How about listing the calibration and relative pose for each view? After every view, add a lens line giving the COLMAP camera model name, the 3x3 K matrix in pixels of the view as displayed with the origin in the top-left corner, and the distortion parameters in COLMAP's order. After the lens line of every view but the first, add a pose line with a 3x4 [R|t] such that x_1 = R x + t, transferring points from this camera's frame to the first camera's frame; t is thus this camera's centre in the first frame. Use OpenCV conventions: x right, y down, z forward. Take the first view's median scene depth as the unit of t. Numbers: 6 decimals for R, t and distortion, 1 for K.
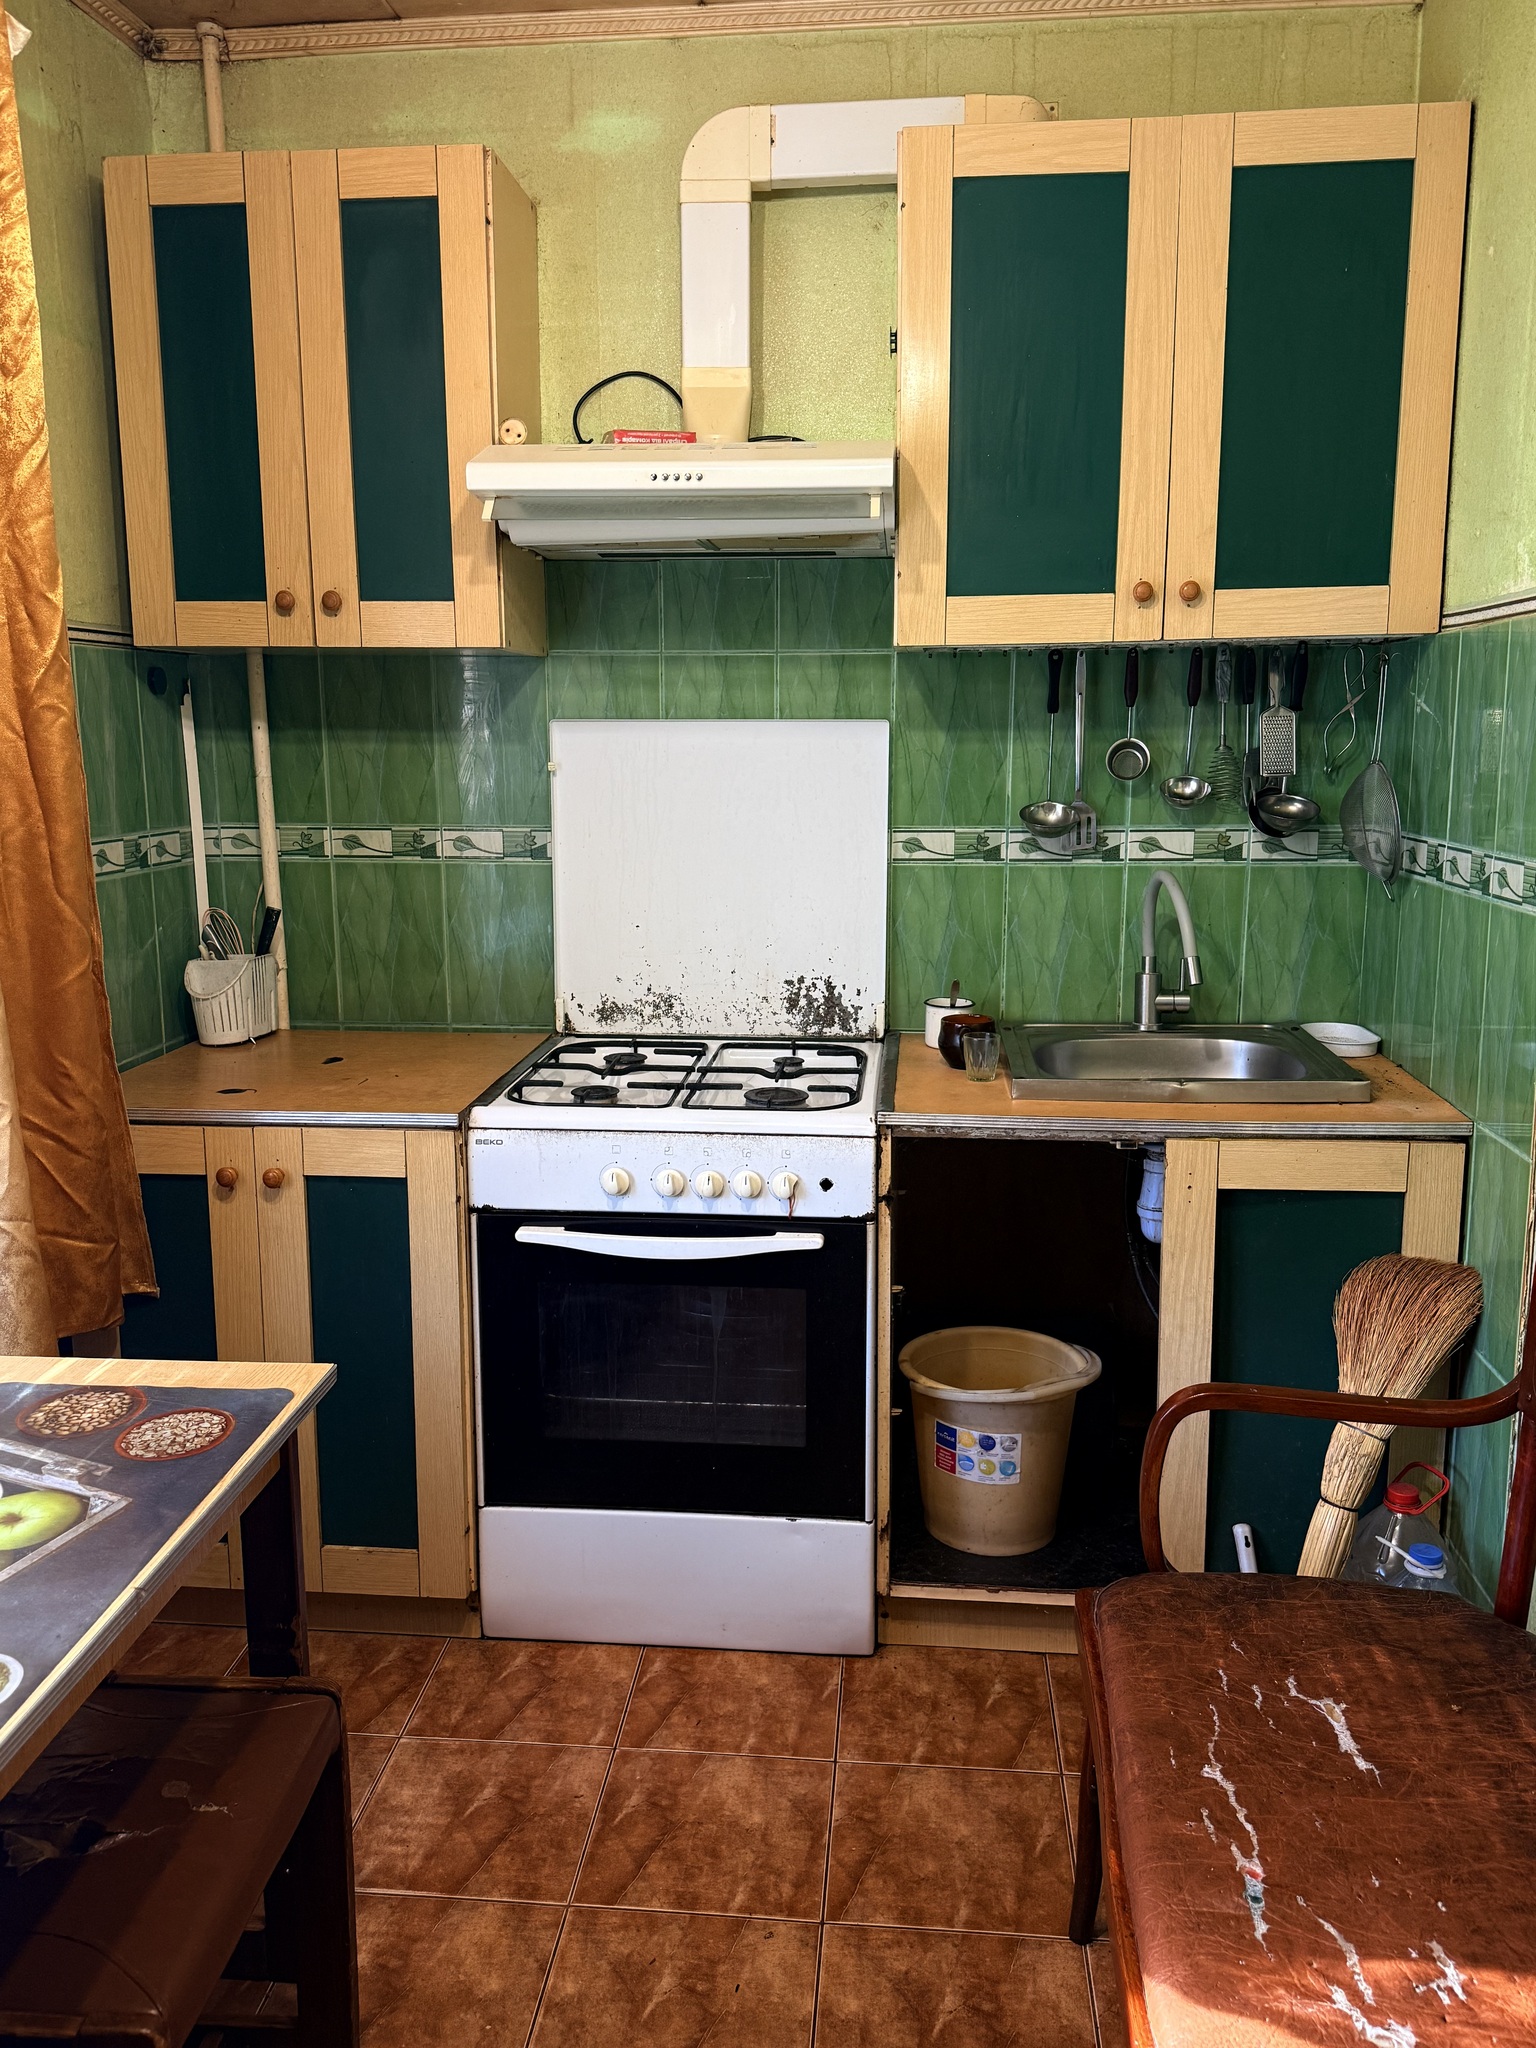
lens RADIAL K [[1613.5, 0, 823.1], [0, 1613.5, 1011.1], [0, 0, 1]] dist [0.124716, -0.207260]
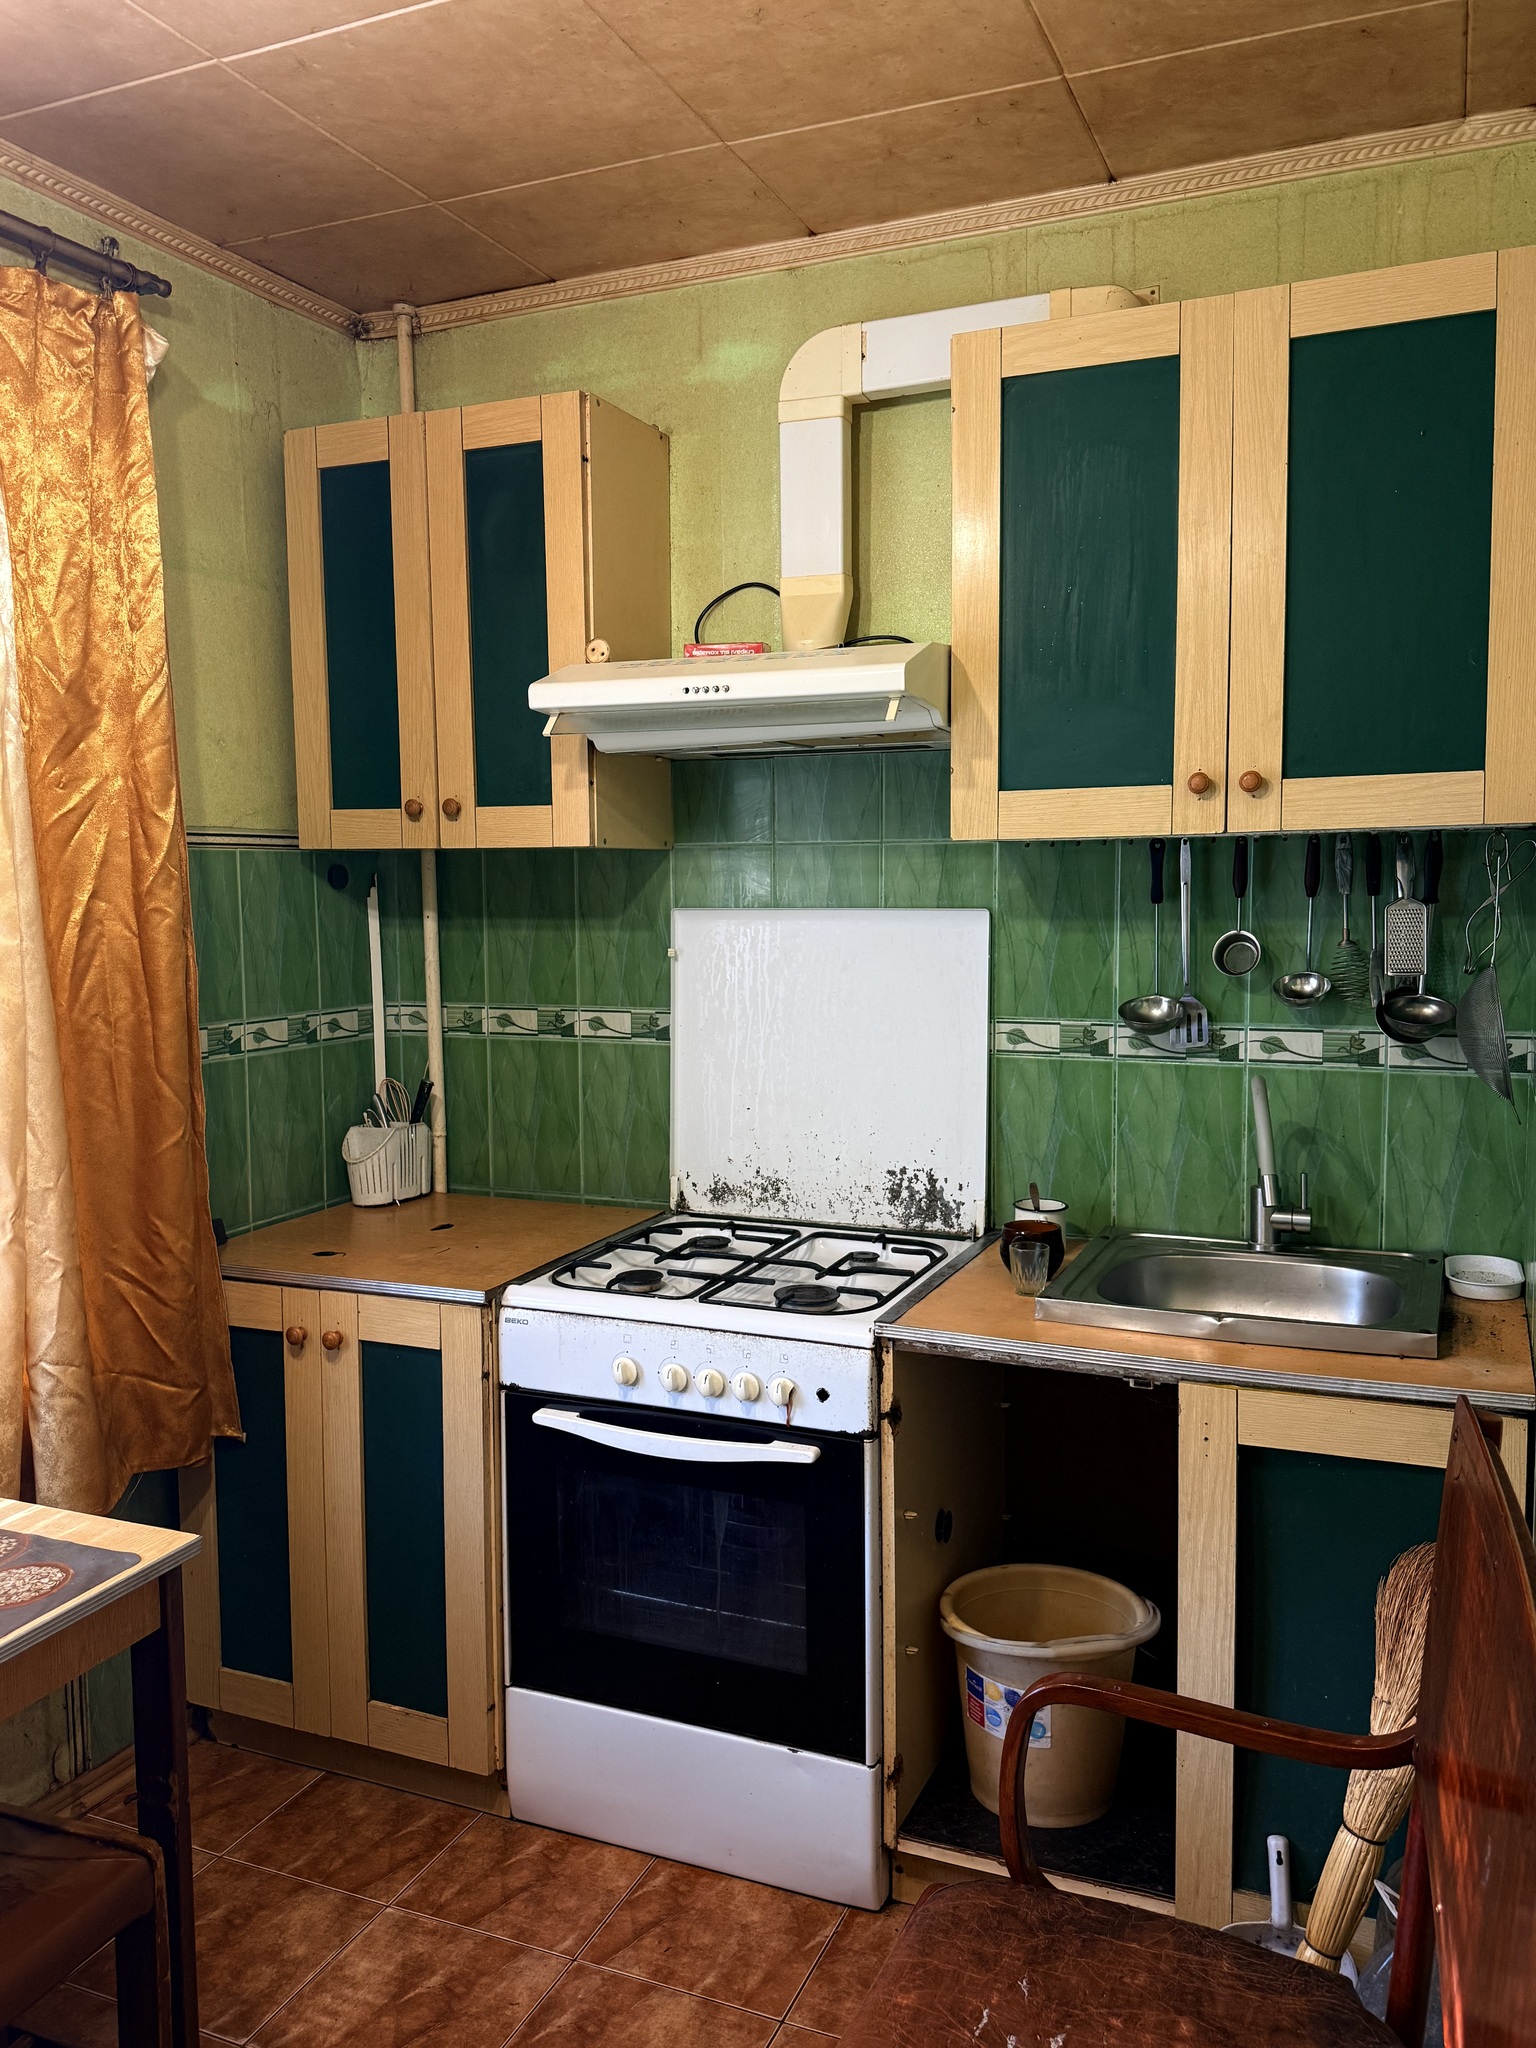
lens RADIAL K [[1613.5, 0, 732.7], [0, 1613.5, 1025.6], [0, 0, 1]] dist [0.124716, -0.207260]
pose [[0.951577, 0.023931, -0.306477, 0.224099], [-0.049720, 0.995820, -0.076618, -0.032483], [0.303362, 0.088146, 0.948790, 0.042945]]
